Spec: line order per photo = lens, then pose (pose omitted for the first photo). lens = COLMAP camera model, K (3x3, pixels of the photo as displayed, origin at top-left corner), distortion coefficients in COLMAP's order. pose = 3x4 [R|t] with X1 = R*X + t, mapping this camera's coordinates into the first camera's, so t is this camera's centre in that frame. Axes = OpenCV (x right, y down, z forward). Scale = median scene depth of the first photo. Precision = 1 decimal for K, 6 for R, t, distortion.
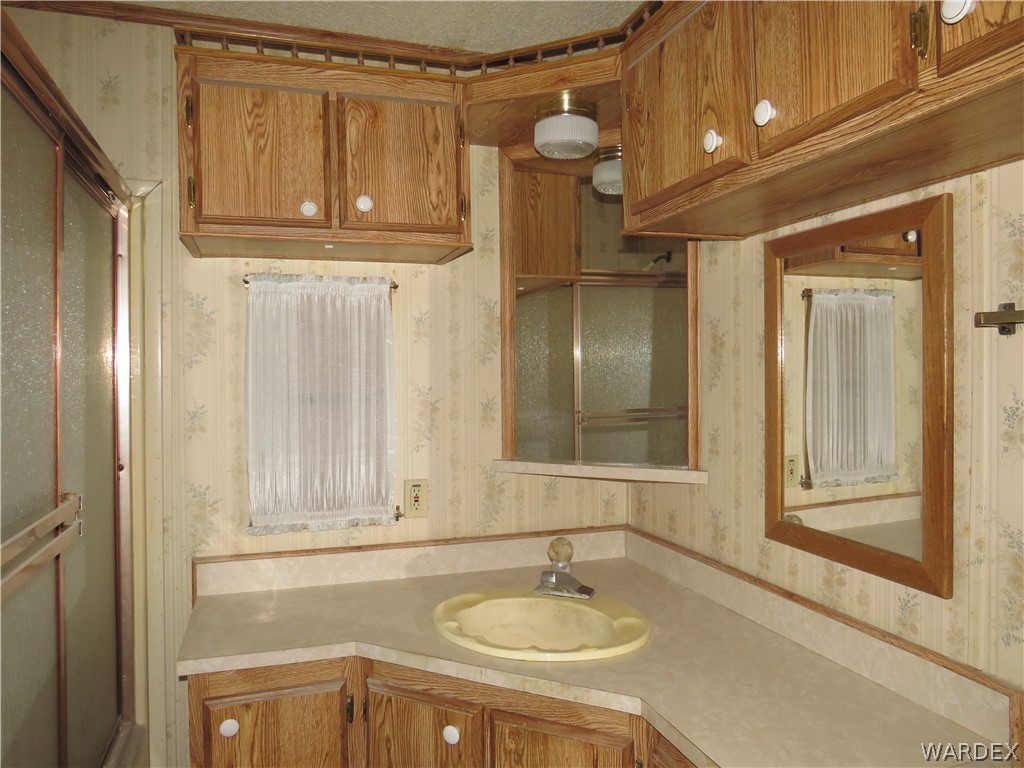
lens RADIAL K [[716.0, 0, 508.9], [0, 716.0, 382.5], [0, 0, 1]] dist [-0.040213, 0.017907]
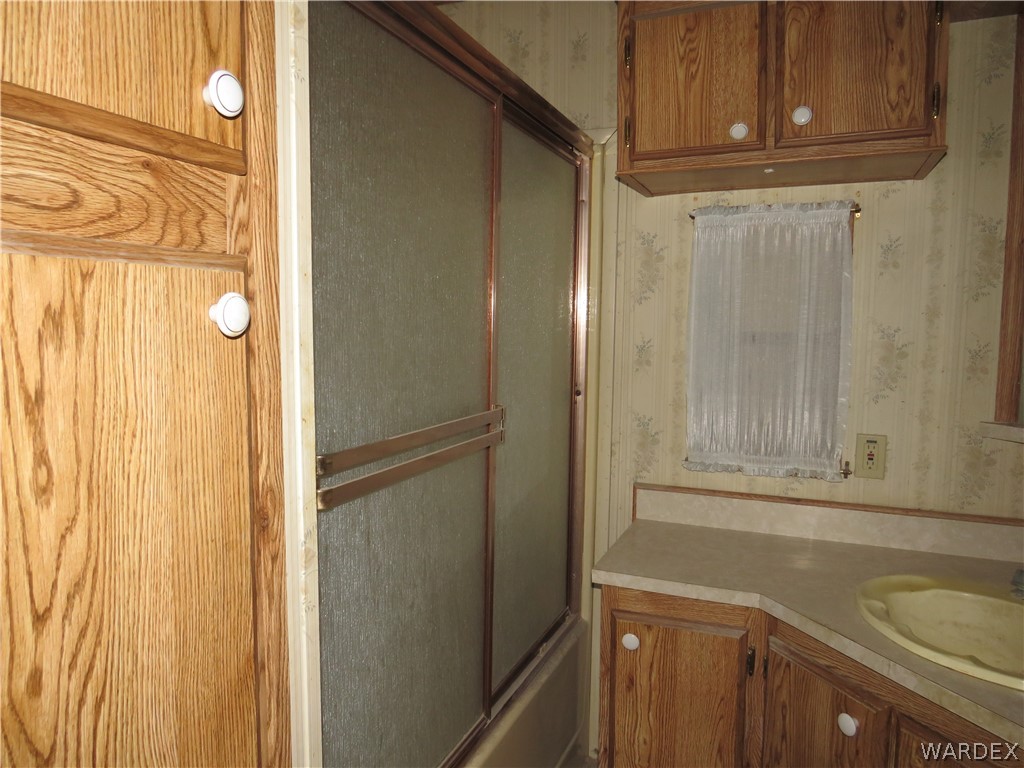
lens RADIAL K [[716.0, 0, 509.9], [0, 716.0, 382.6], [0, 0, 1]] dist [-0.040213, 0.017907]
pose [[0.750151, 0.070167, -0.657534, 0.116857], [-0.021826, 0.996440, 0.081433, 0.014366], [0.660907, -0.046735, 0.749011, 0.079136]]
